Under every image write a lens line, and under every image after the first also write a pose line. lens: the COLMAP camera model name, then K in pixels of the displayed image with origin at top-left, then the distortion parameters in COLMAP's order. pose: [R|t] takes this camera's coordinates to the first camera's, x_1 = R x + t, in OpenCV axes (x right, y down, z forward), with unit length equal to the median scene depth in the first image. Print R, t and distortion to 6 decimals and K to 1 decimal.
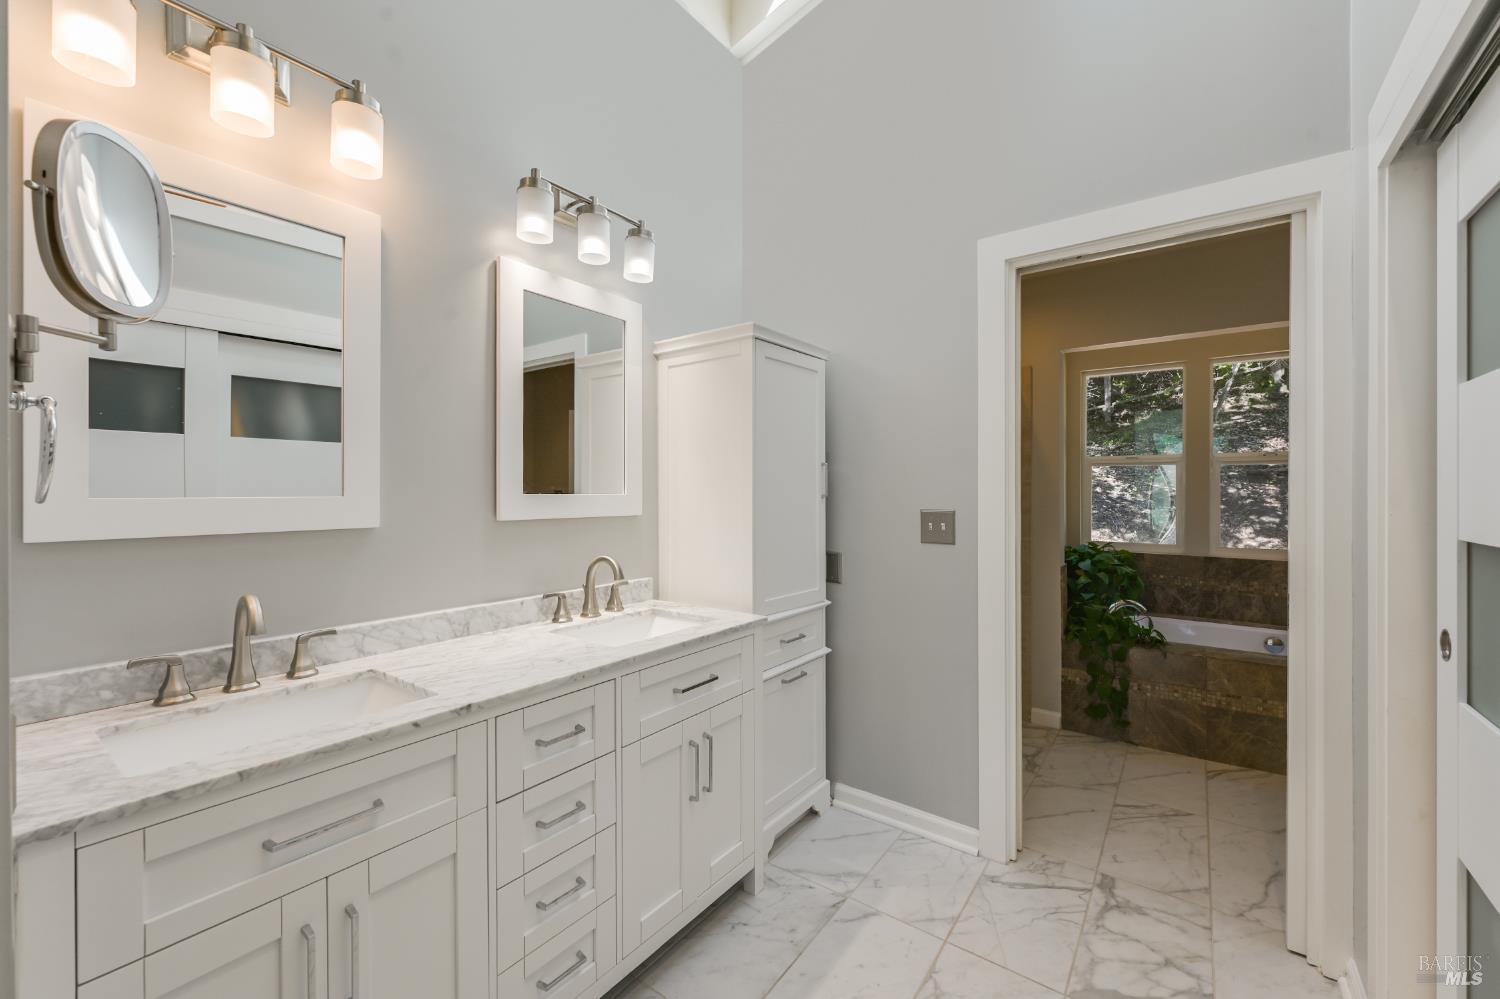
lens RADIAL K [[630.0, 0, 744.6], [0, 630.0, 491.9], [0, 0, 1]] dist [0.000396, -0.000517]
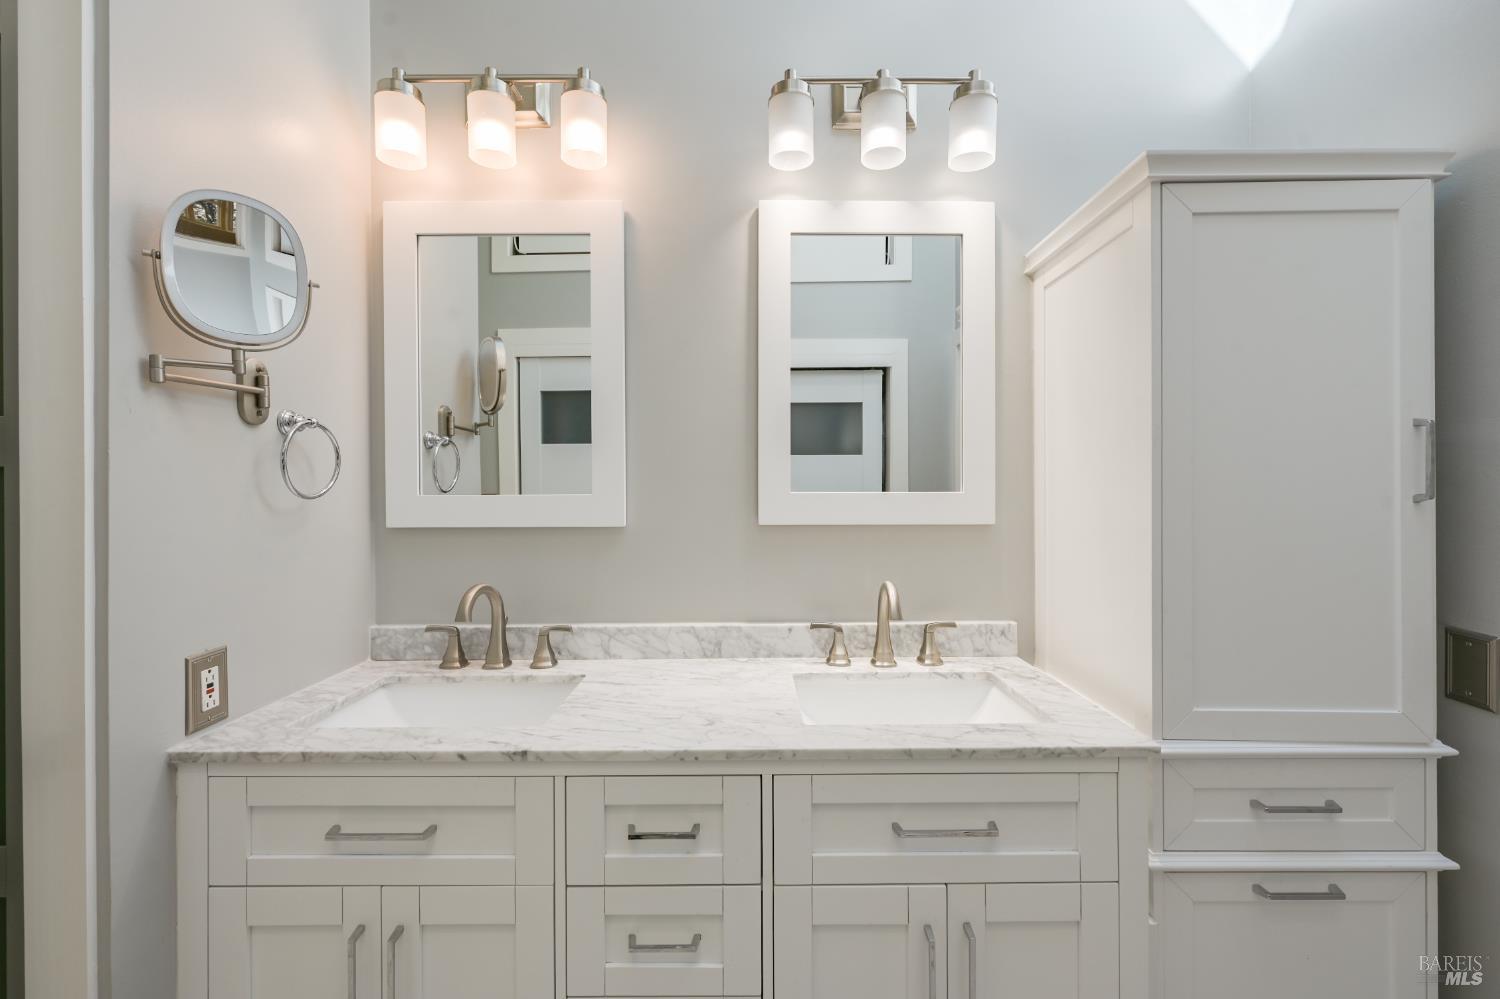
lens RADIAL K [[630.0, 0, 753.2], [0, 630.0, 490.8], [0, 0, 1]] dist [0.000396, -0.000517]
pose [[0.592941, 0.000676, -0.805246, 0.277842], [0.002413, 0.999994, 0.002617, -0.000417], [0.805242, -0.003495, 0.592936, 0.533410]]
